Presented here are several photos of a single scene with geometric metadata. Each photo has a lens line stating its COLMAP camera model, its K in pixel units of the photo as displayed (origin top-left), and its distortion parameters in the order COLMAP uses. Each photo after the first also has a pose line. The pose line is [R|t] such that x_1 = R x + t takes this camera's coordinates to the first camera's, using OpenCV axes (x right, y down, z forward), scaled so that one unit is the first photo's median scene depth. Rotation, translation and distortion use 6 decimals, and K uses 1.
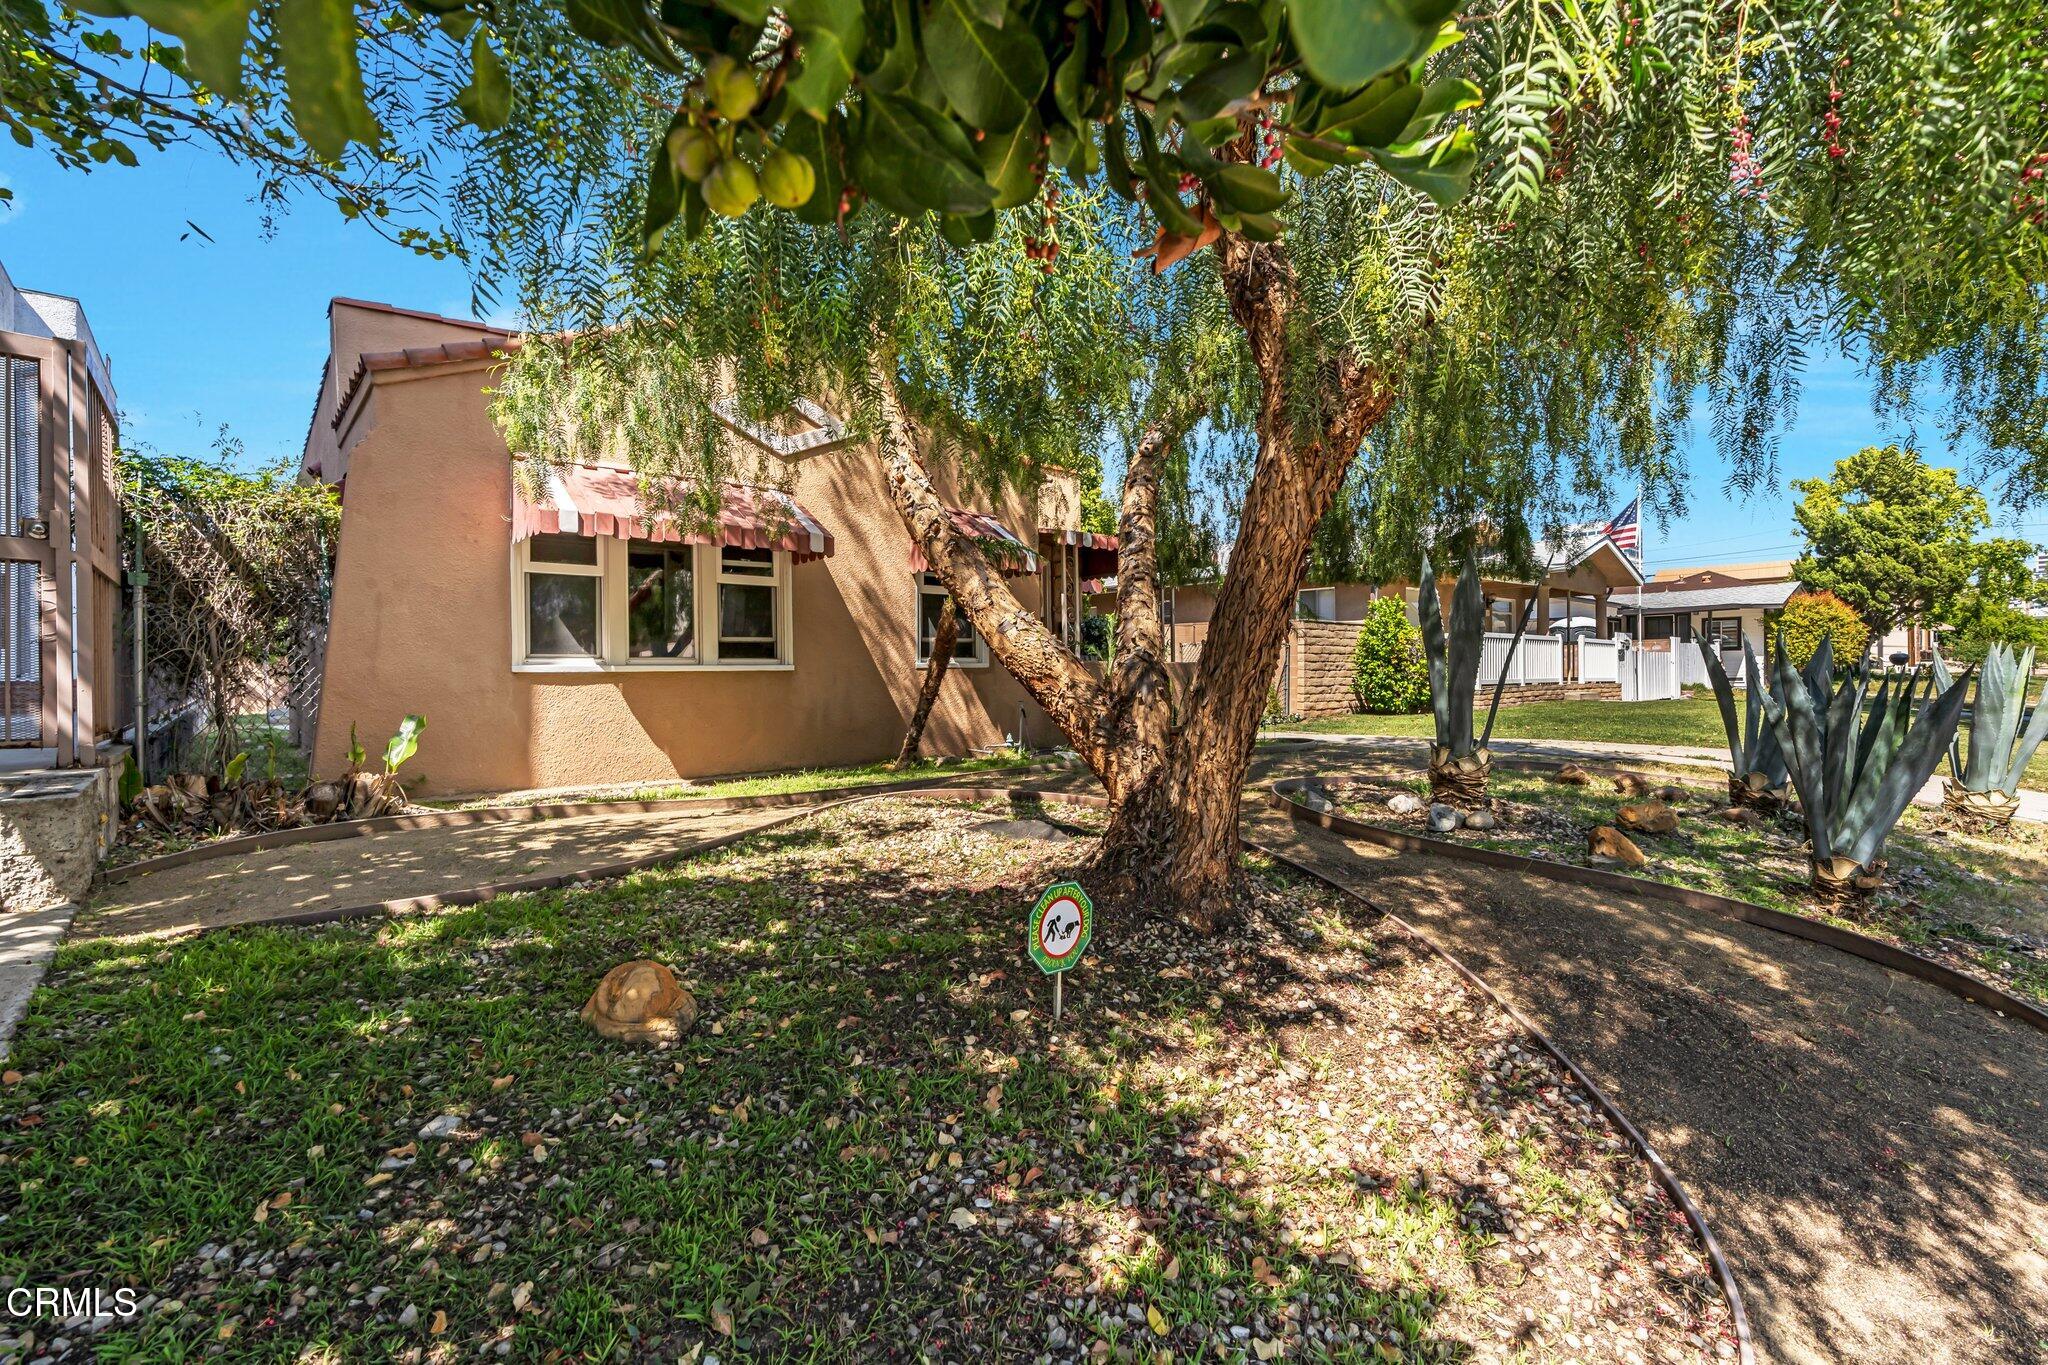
lens RADIAL K [[930.1, 0, 1037.1], [0, 930.1, 676.7], [0, 0, 1]] dist [-0.019368, 0.017968]
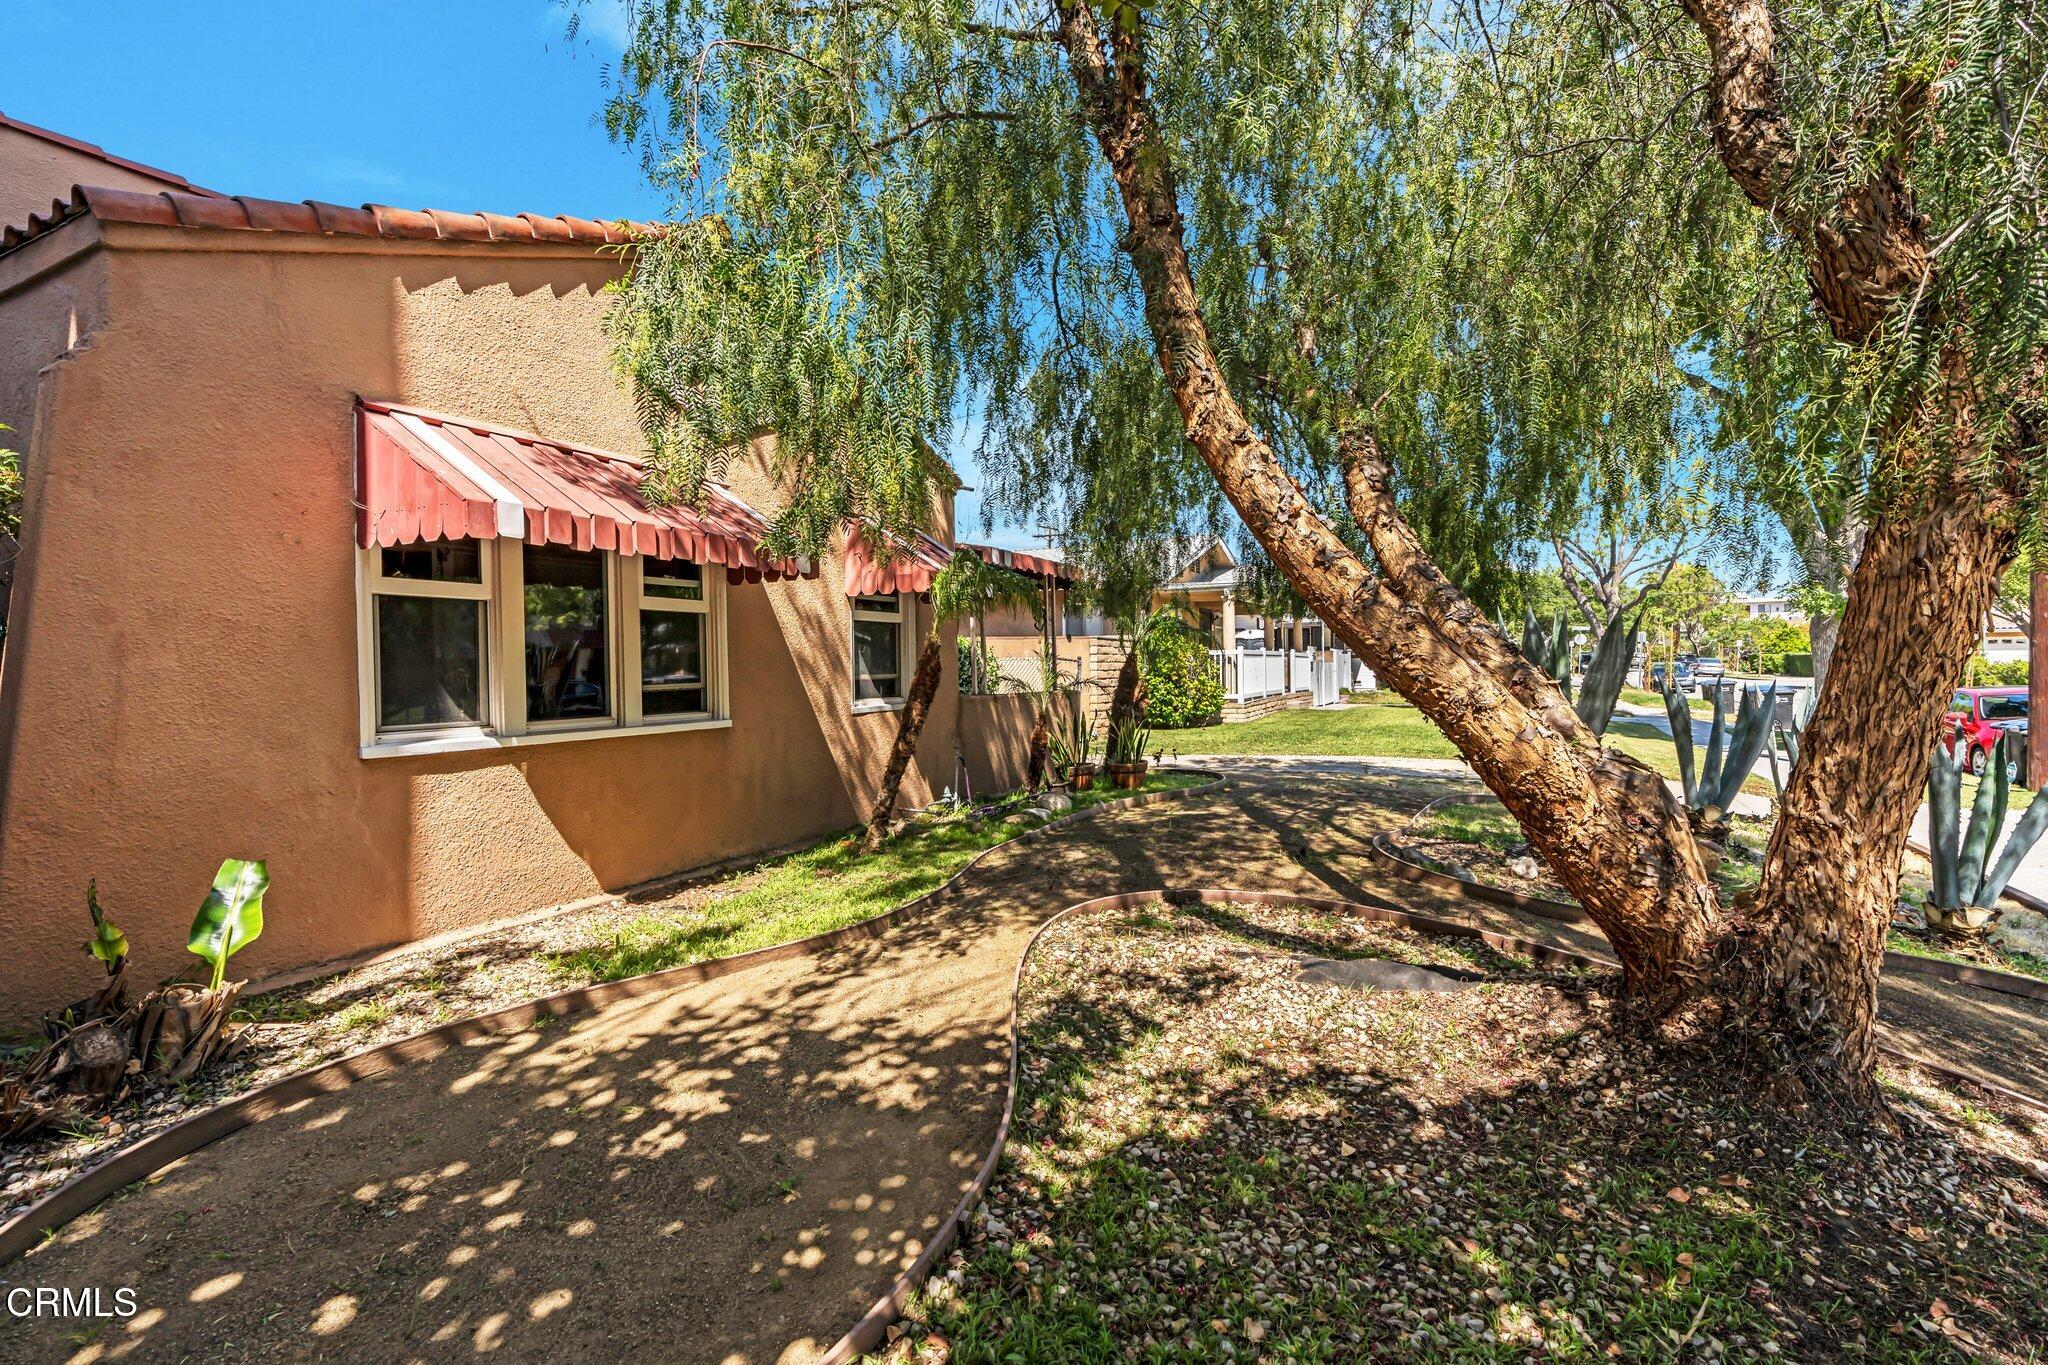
lens RADIAL K [[930.1, 0, 1037.1], [0, 930.1, 676.7], [0, 0, 1]] dist [-0.019368, 0.017968]
pose [[0.926523, -0.005825, 0.376193, -0.366405], [0.004666, 0.999981, 0.003991, -0.056783], [-0.376209, -0.001942, 0.926533, 0.255168]]
